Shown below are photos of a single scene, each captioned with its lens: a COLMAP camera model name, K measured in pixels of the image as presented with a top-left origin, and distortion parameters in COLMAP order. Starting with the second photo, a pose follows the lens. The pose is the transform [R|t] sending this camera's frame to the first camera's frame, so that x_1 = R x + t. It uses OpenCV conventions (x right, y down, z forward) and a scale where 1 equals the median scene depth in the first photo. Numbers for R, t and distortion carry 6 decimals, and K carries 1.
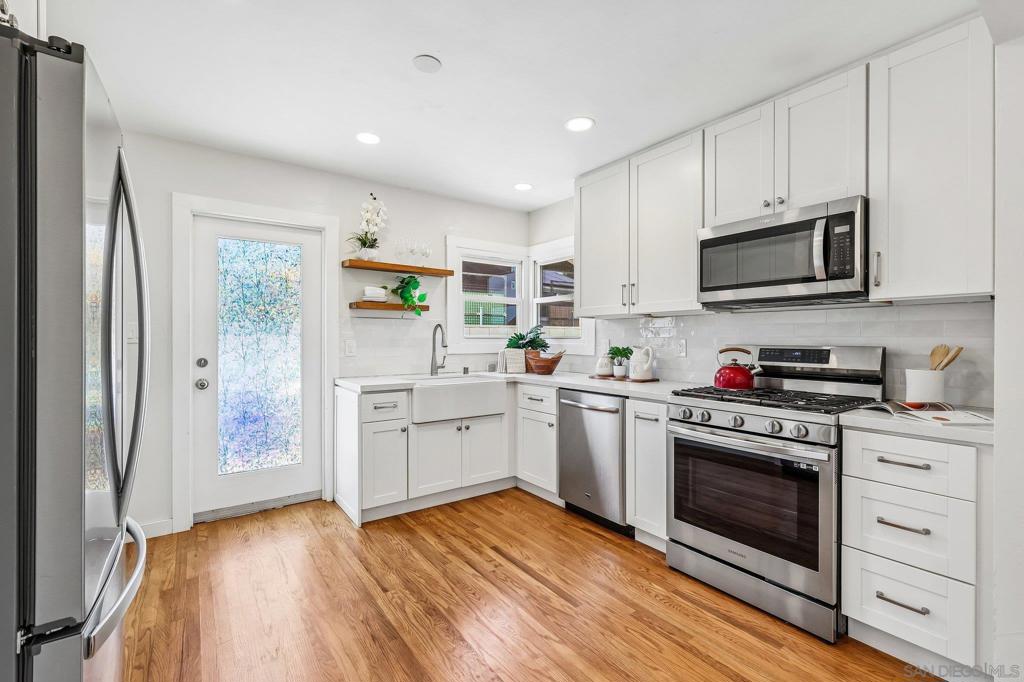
lens RADIAL K [[446.1, 0, 515.4], [0, 446.1, 341.9], [0, 0, 1]] dist [0.015015, 0.000800]
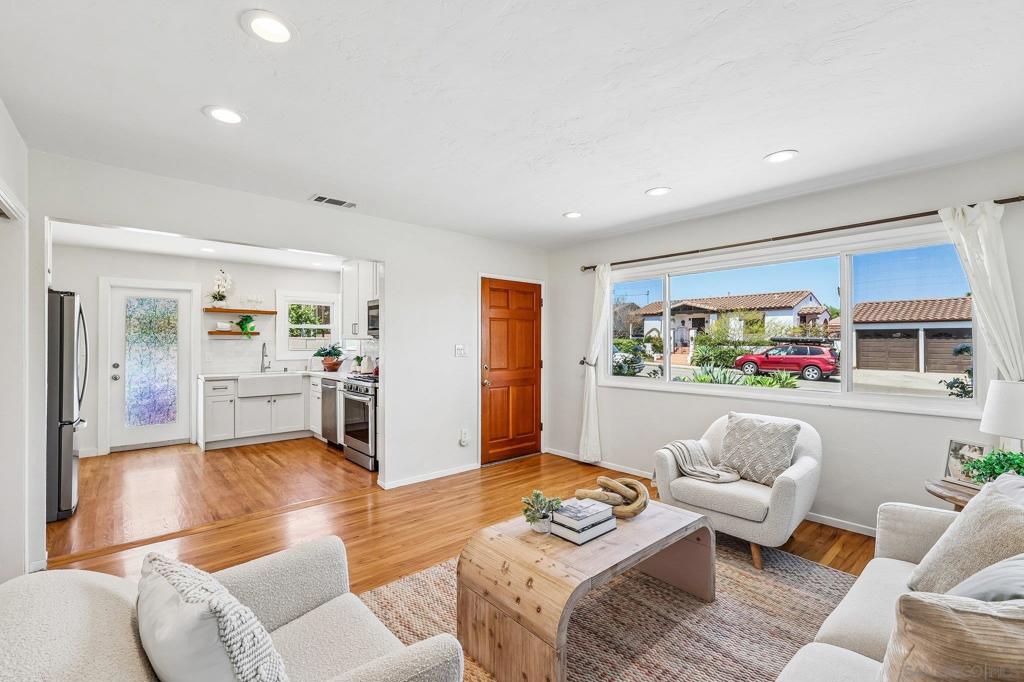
lens RADIAL K [[446.1, 0, 508.7], [0, 446.1, 339.4], [0, 0, 1]] dist [0.015015, 0.000800]
pose [[0.996951, -0.001979, 0.078009, 0.684941], [0.003101, 0.999893, -0.014267, -0.027627], [-0.077972, 0.014465, 0.996851, -0.872122]]
